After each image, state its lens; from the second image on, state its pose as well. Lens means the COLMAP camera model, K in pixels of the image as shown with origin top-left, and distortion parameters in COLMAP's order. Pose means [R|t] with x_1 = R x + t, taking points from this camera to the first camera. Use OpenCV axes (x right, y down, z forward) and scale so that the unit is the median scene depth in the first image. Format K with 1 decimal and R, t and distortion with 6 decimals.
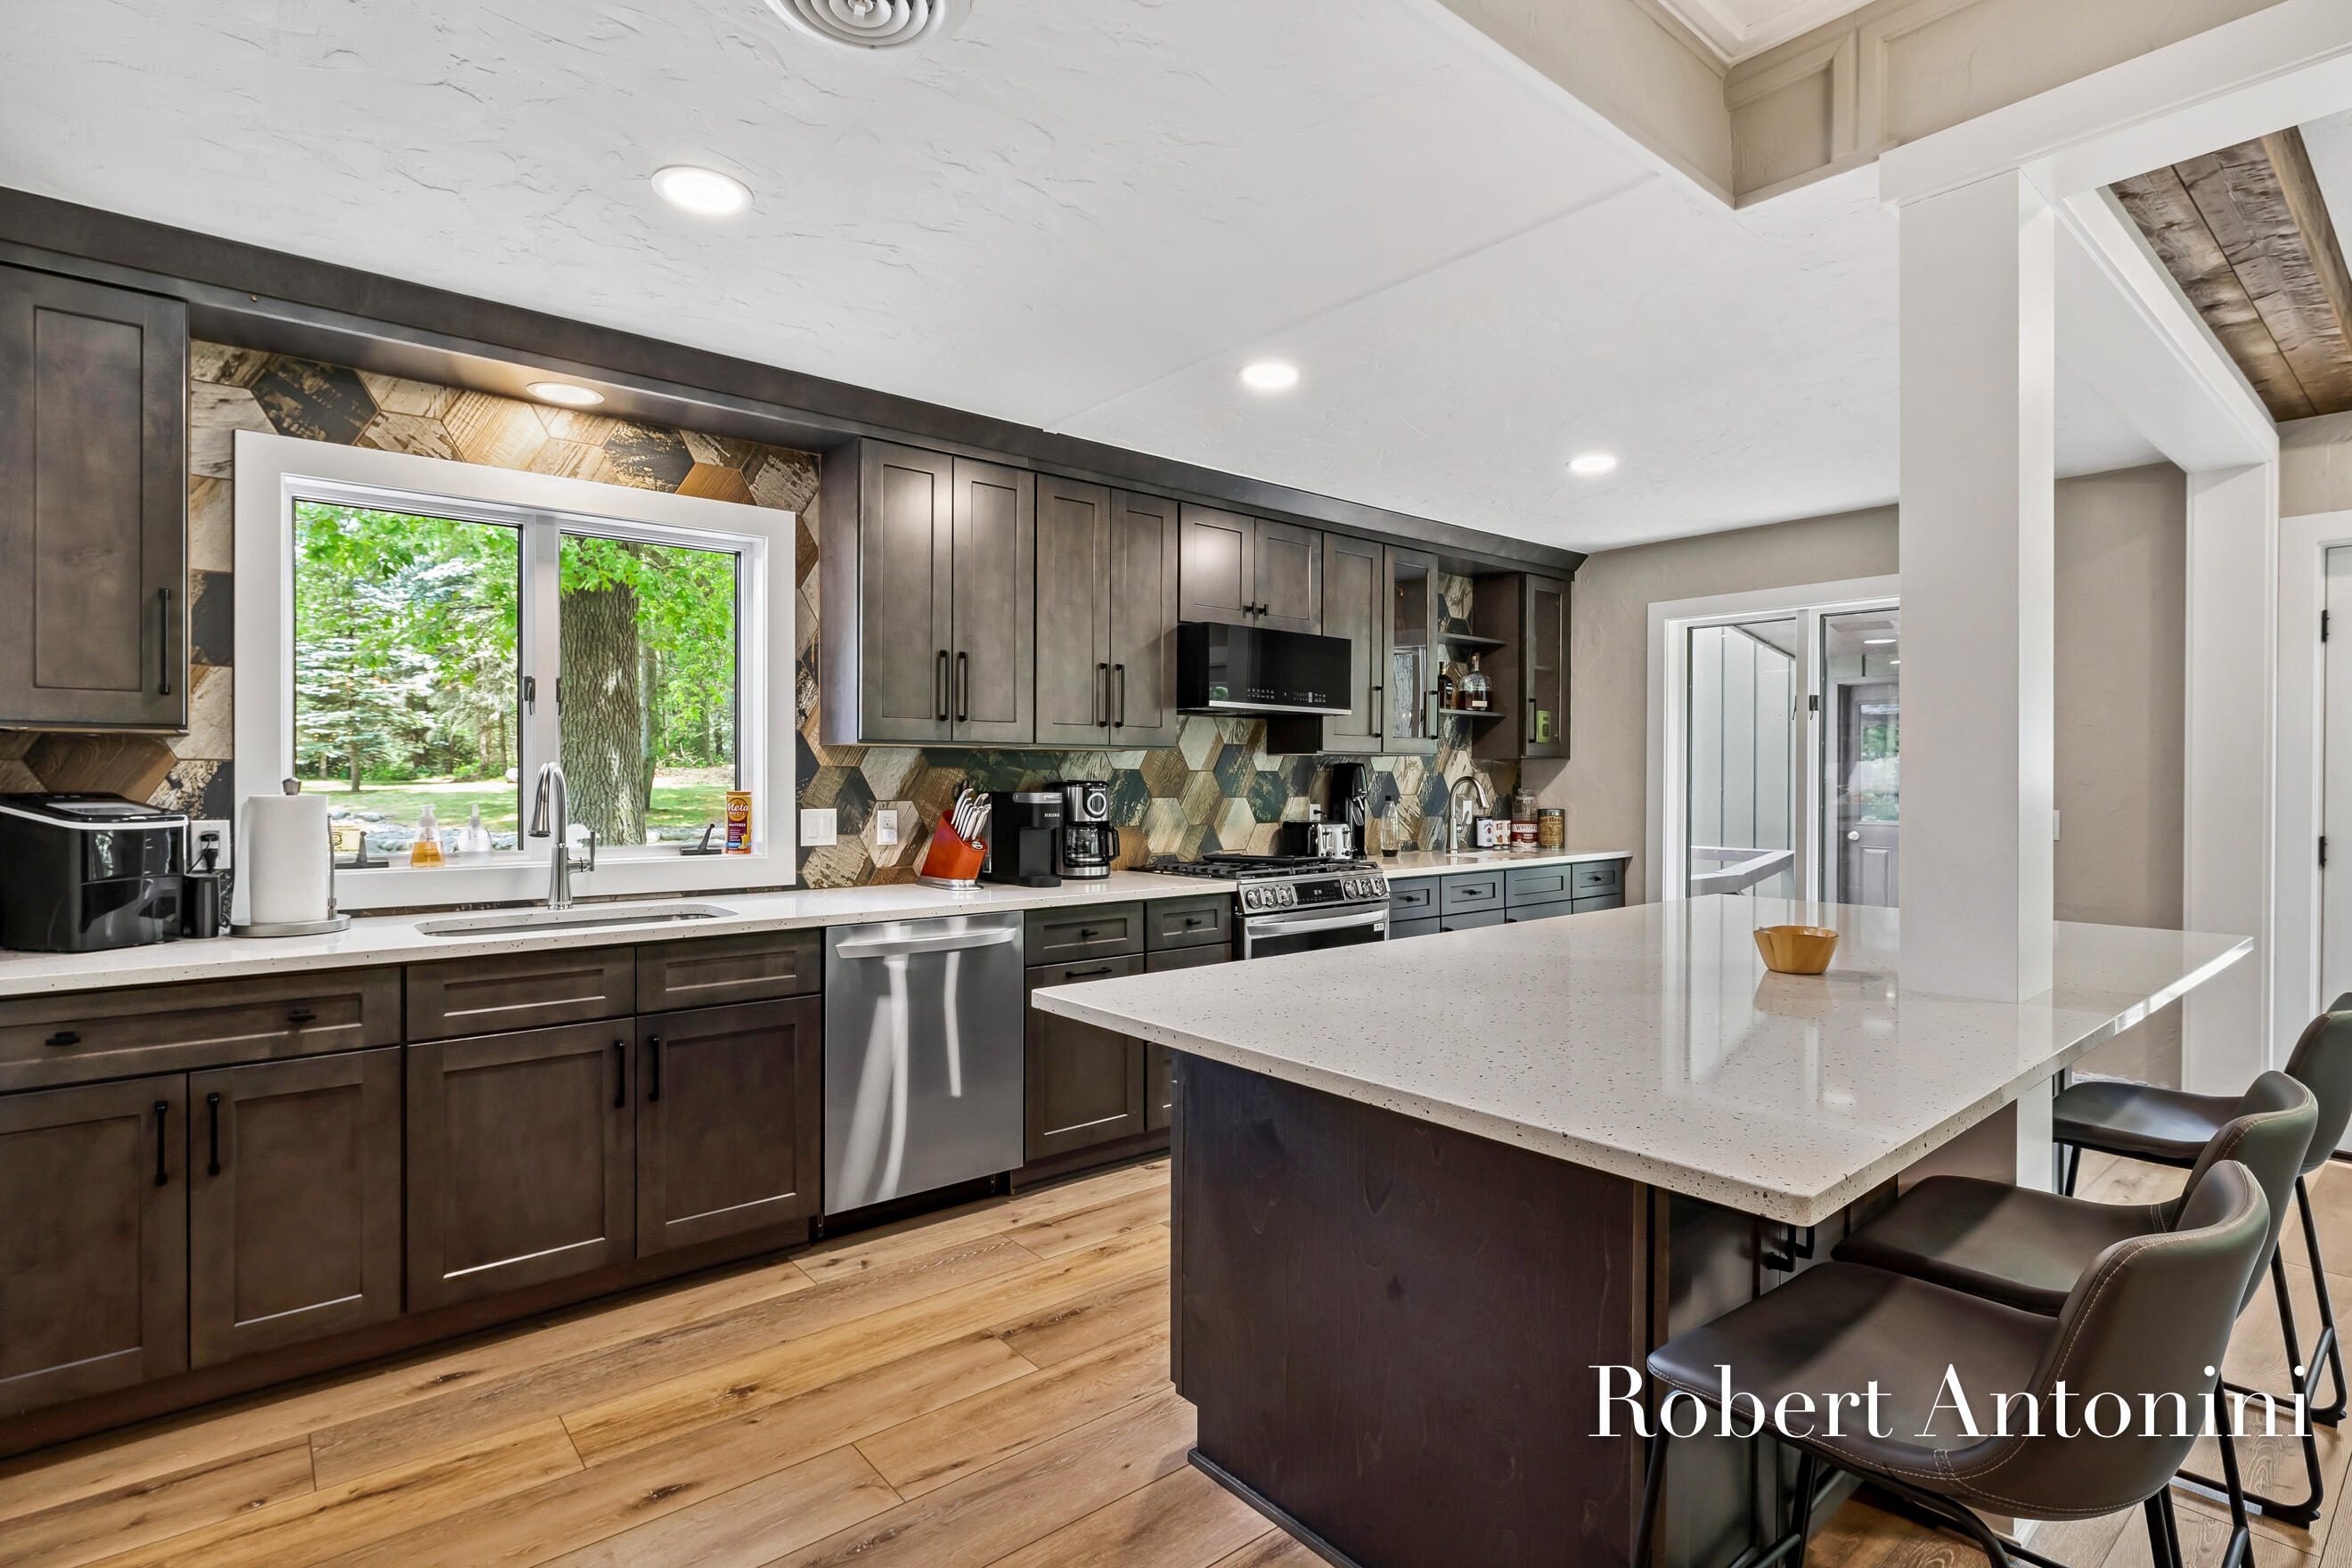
lens RADIAL K [[1134.2, 0, 1177.9], [0, 1134.2, 782.6], [0, 0, 1]] dist [0.002418, 0.000029]
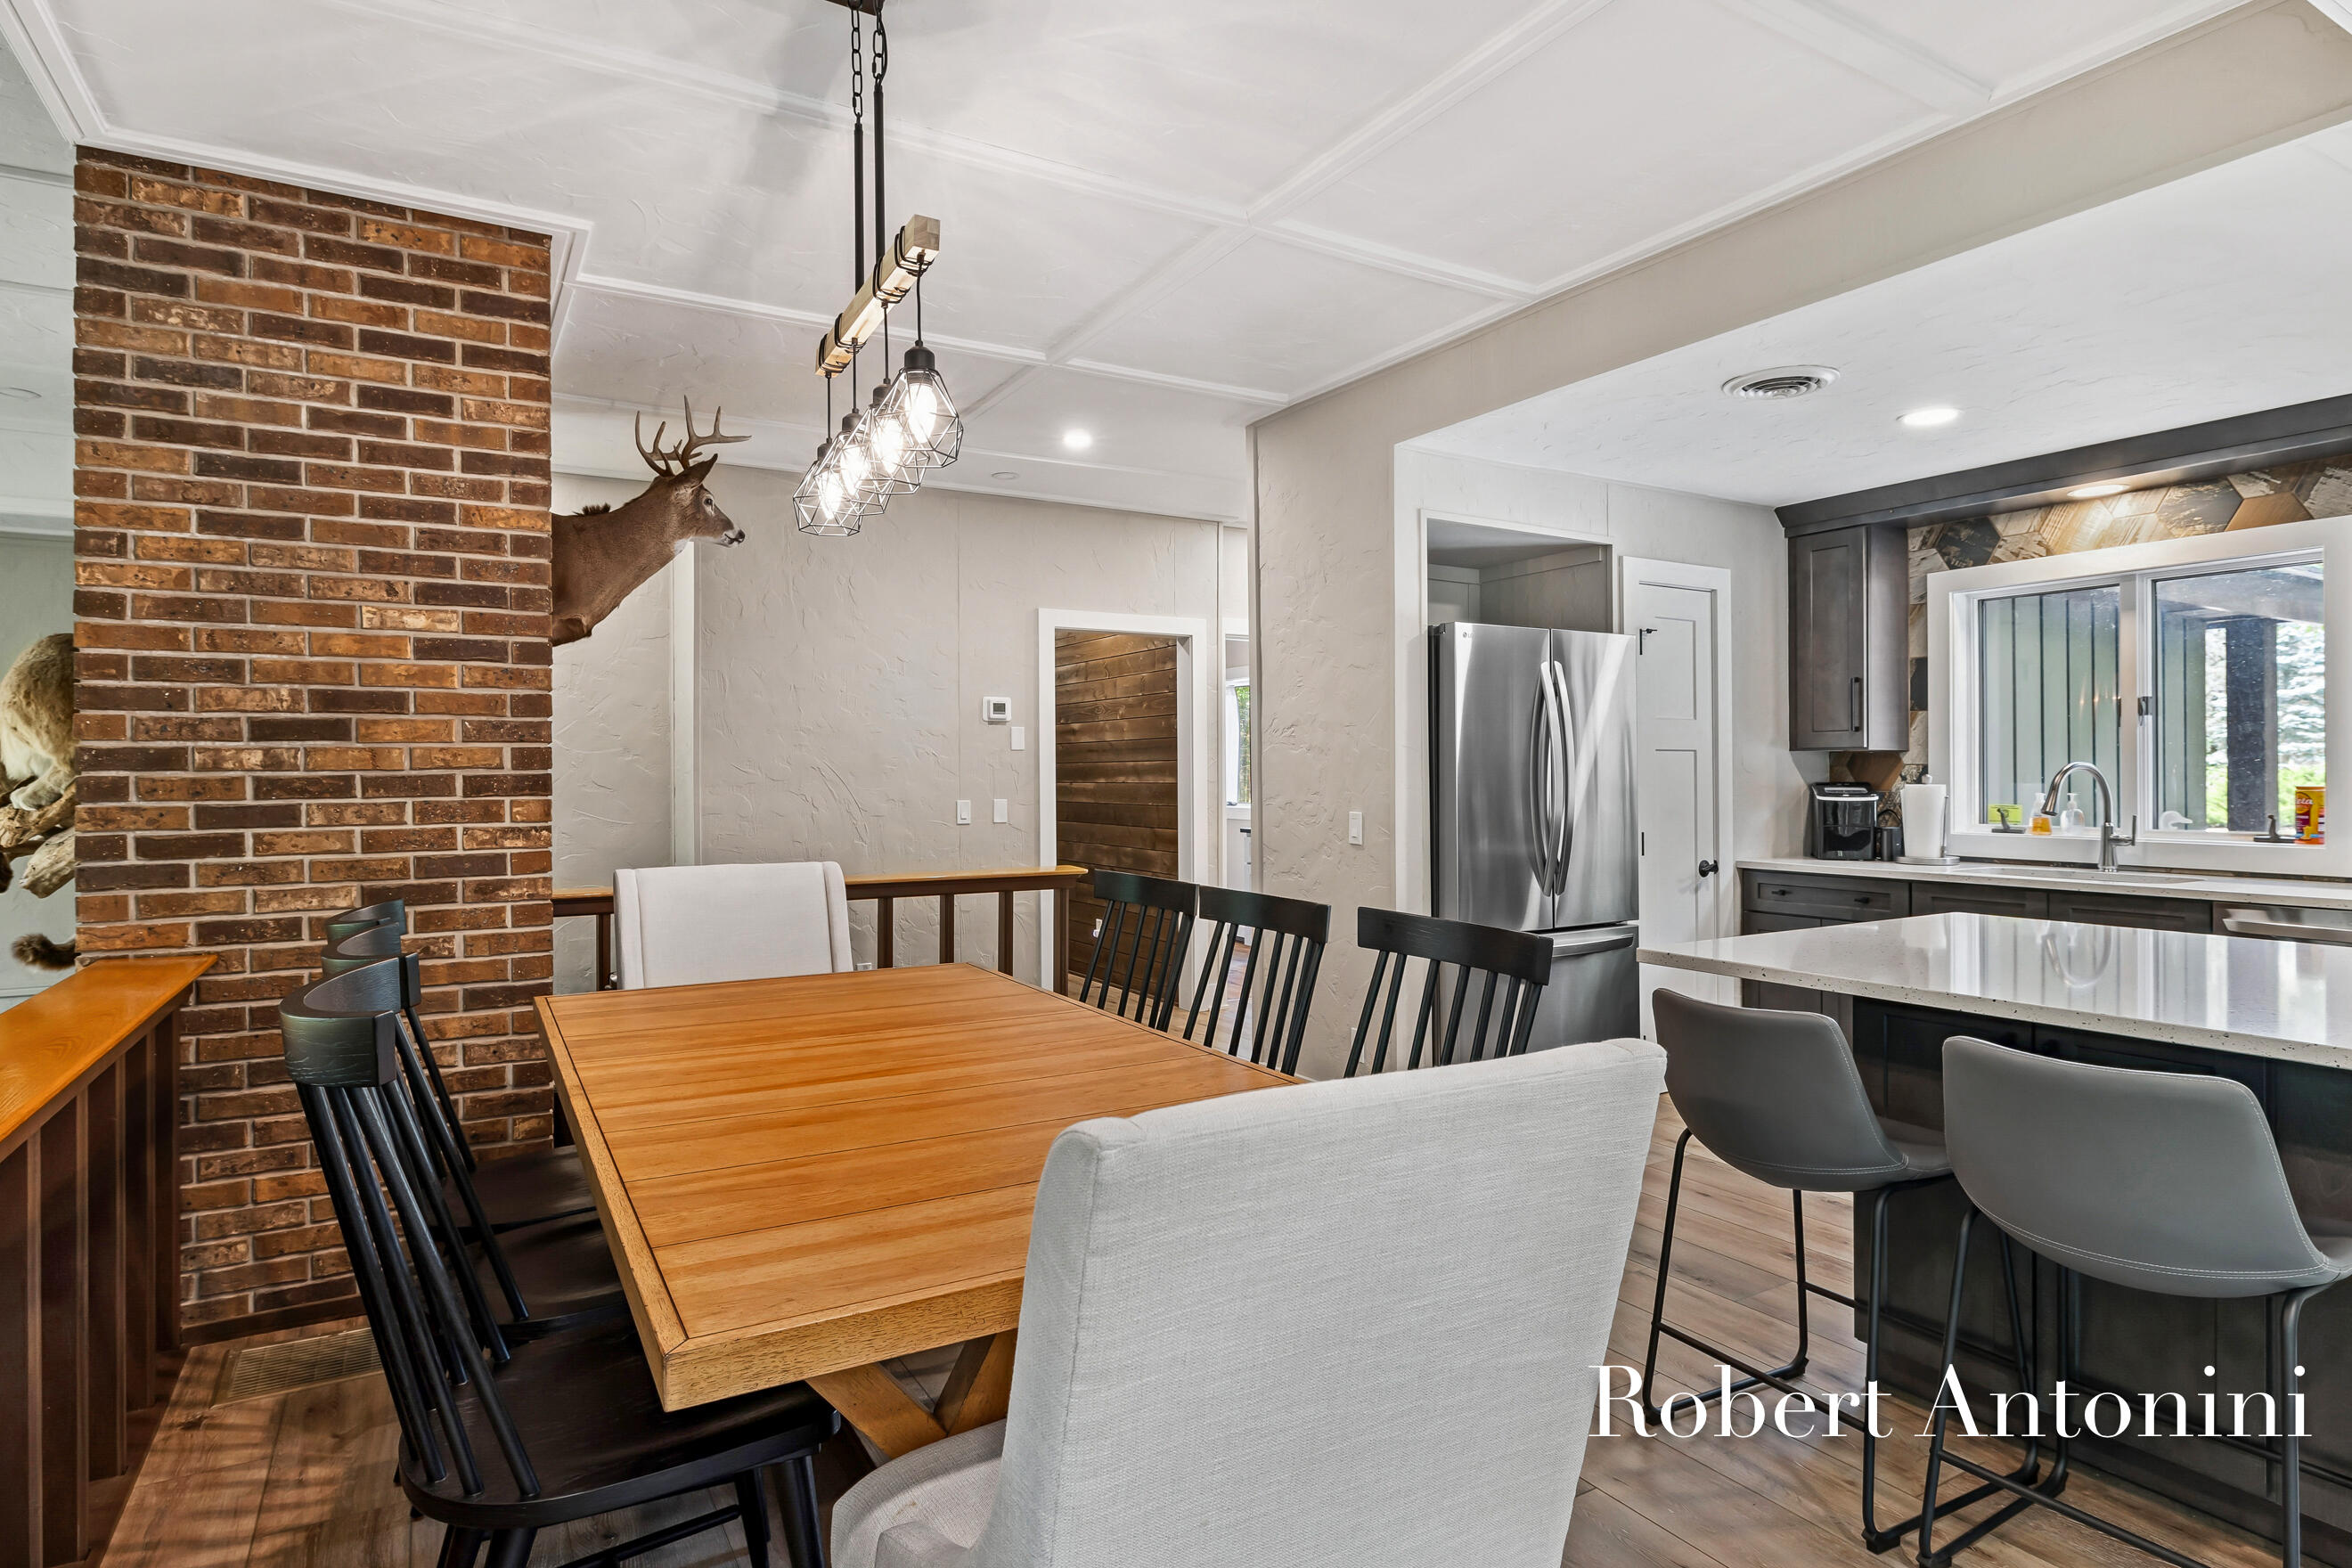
lens RADIAL K [[1230.8, 0, 1168.1], [0, 1230.8, 775.2], [0, 0, 1]] dist [-0.021405, -0.000049]
pose [[-0.158294, -0.003280, -0.987387, 0.733643], [-0.005048, 0.999984, -0.002513, 0.004395], [0.987379, 0.004587, -0.158308, 0.092698]]
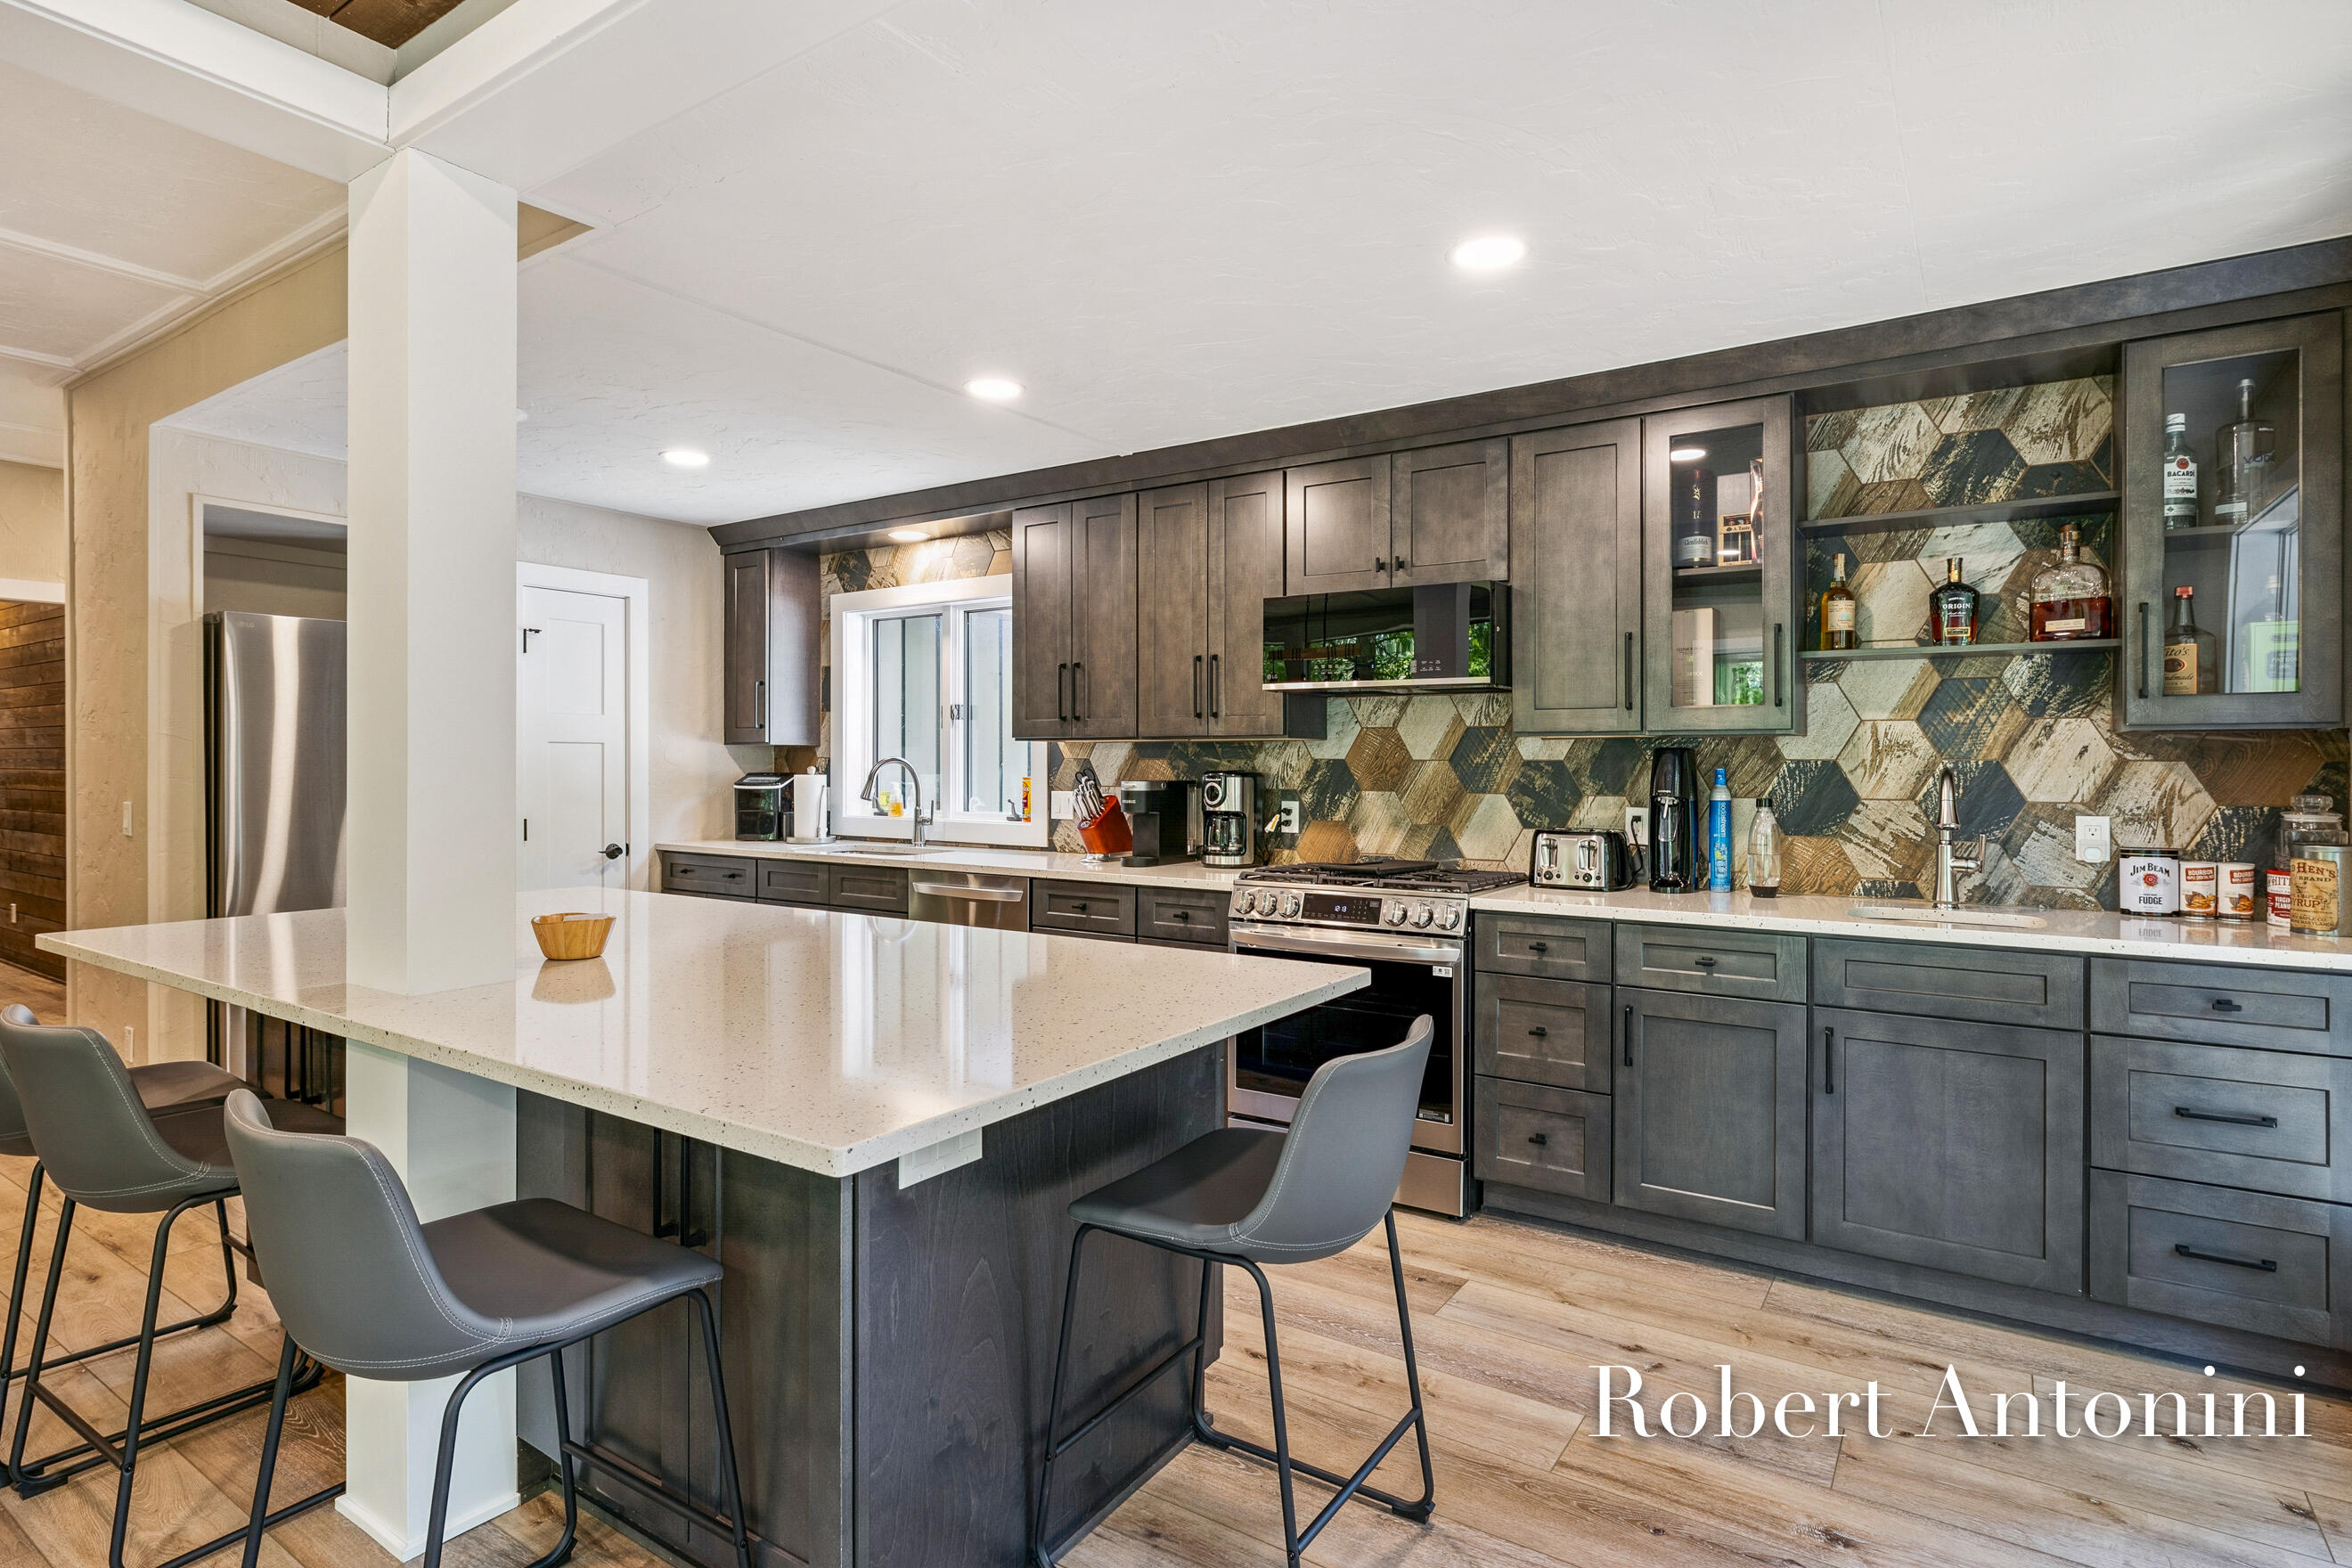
lens RADIAL K [[1197.2, 0, 1181.0], [0, 1197.2, 779.4], [0, 0, 1]] dist [0.005315, 0.001049]
pose [[0.288795, 0.007902, -0.957358, 0.863690], [-0.009777, 0.999938, 0.005304, 0.000721], [0.957341, 0.007828, 0.288854, 0.604480]]
